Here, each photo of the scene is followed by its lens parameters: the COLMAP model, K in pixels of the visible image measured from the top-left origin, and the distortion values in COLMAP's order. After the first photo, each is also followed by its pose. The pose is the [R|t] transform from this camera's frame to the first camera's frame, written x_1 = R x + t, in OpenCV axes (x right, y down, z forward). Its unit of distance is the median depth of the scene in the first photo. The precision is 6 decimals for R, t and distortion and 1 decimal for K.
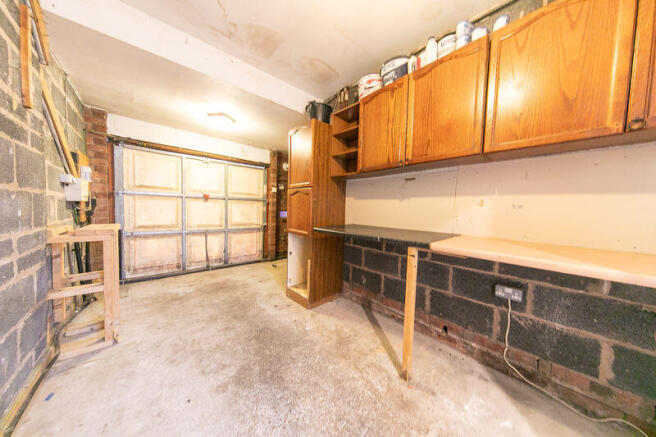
lens RADIAL K [[205.7, 0, 328.0], [0, 205.7, 218.5], [0, 0, 1]] dist [0.000659, -0.000052]
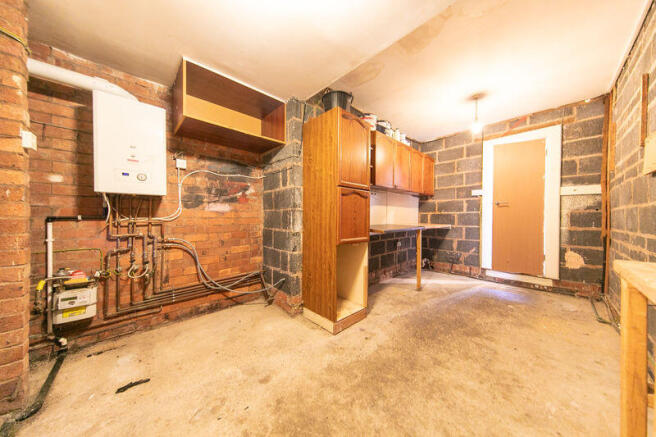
lens RADIAL K [[205.7, 0, 328.0], [0, 205.7, 218.5], [0, 0, 1]] dist [0.000659, -0.000052]
pose [[-0.021541, -0.046211, 0.998699, -1.397236], [0.046074, 0.997824, 0.047164, -0.108678], [-0.998706, 0.047030, -0.019365, 1.567710]]
